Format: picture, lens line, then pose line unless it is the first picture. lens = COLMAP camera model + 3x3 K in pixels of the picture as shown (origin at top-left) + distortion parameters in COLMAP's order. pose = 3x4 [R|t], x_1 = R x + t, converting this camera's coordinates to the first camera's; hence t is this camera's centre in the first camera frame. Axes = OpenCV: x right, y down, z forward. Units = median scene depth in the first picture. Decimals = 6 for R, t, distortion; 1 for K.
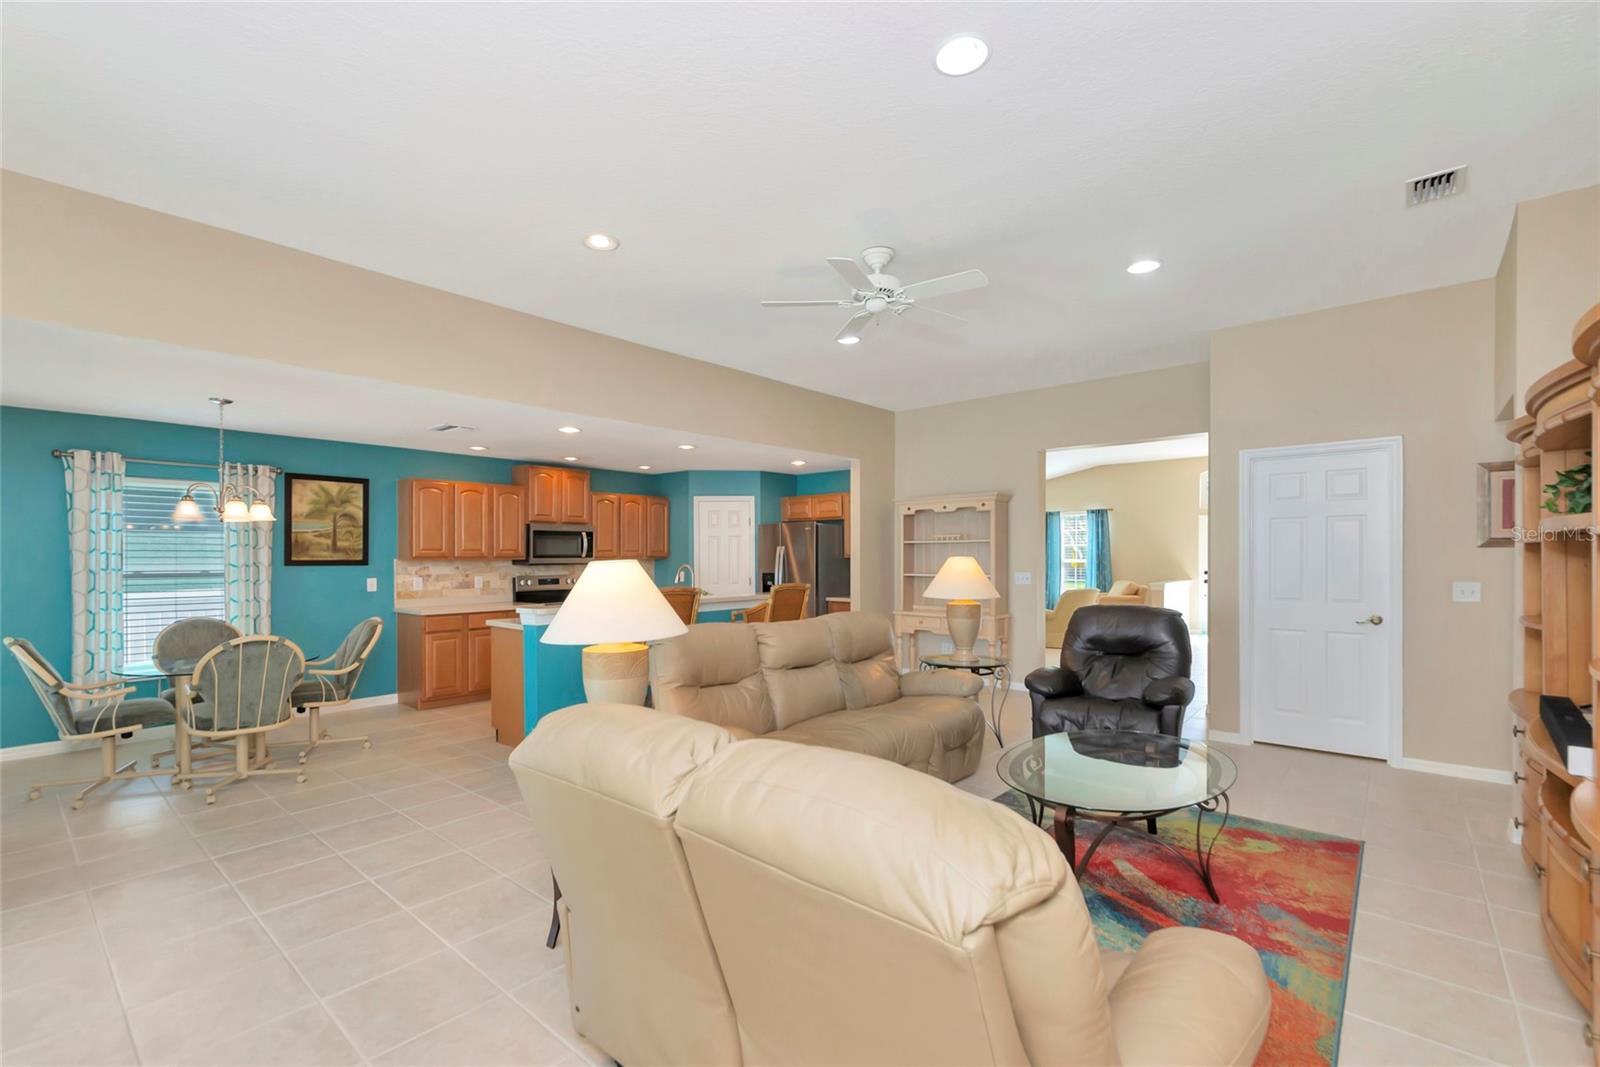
lens RADIAL K [[709.2, 0, 795.4], [0, 709.2, 554.2], [0, 0, 1]] dist [-0.000669, 0.000611]
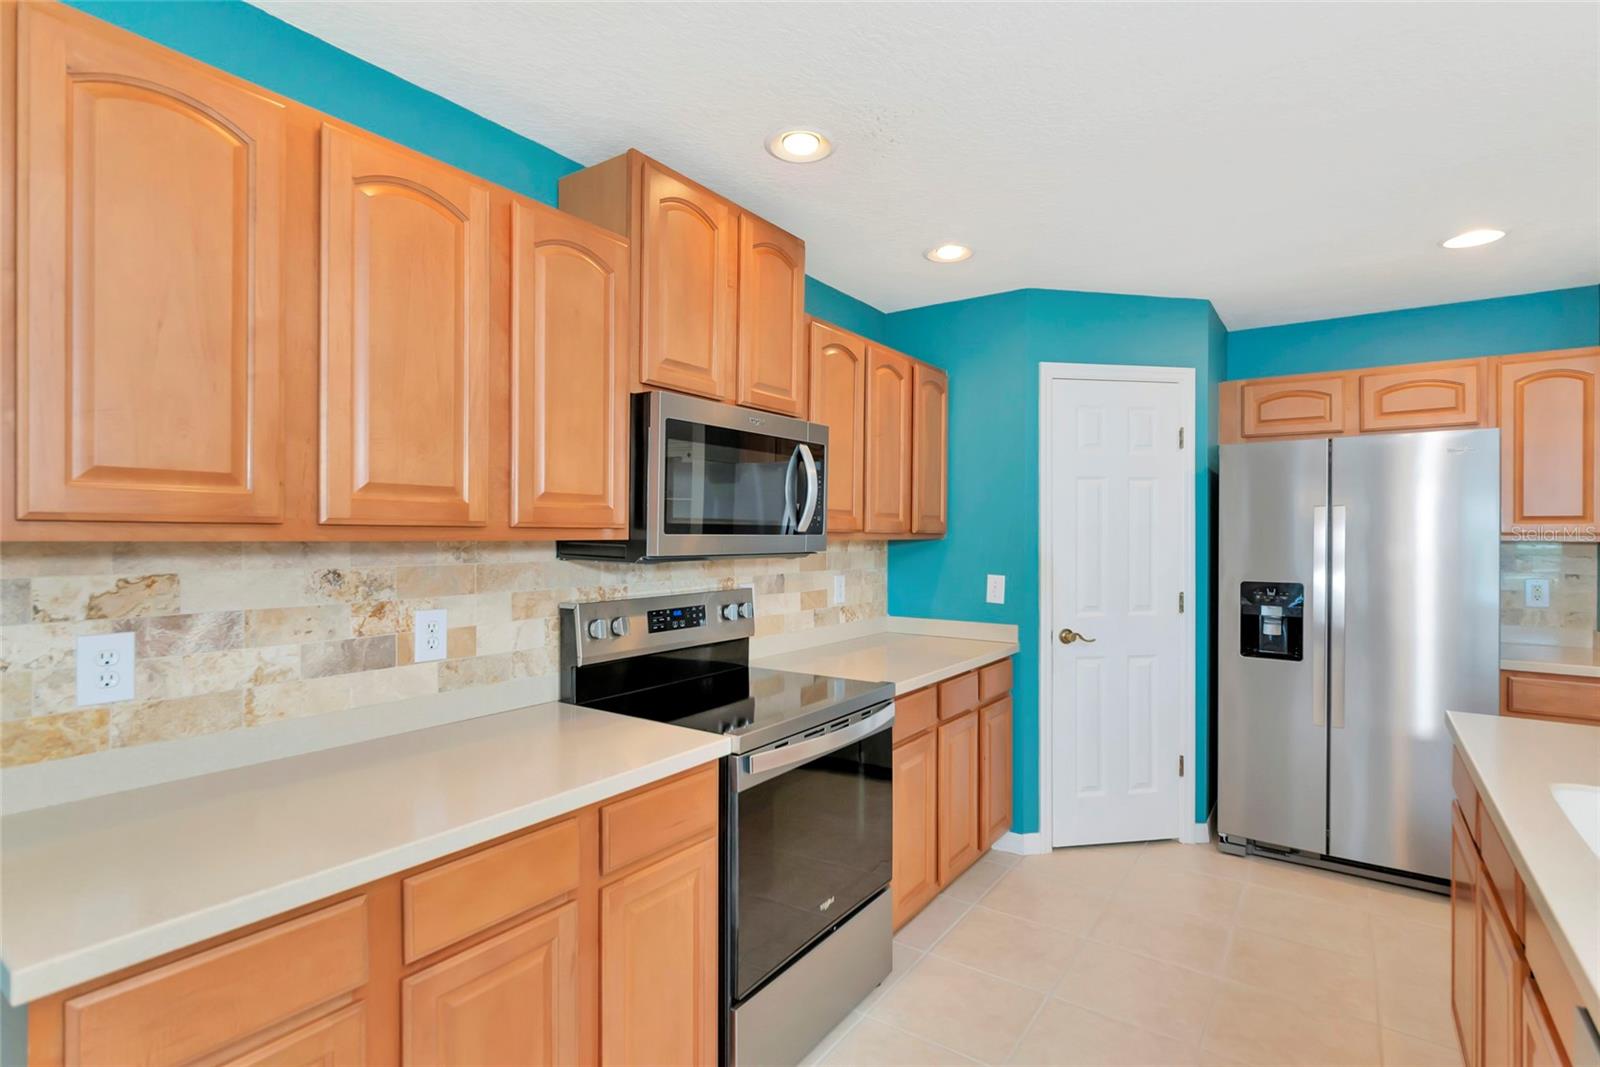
lens RADIAL K [[779.9, 0, 800.0], [0, 779.9, 533.5], [0, 0, 1]] dist [-0.002415, -0.000657]
pose [[0.996012, 0.008650, 0.088797, -0.394557], [-0.008781, 0.999961, 0.001075, 0.005519], [-0.088784, -0.001851, 0.996049, 0.830819]]
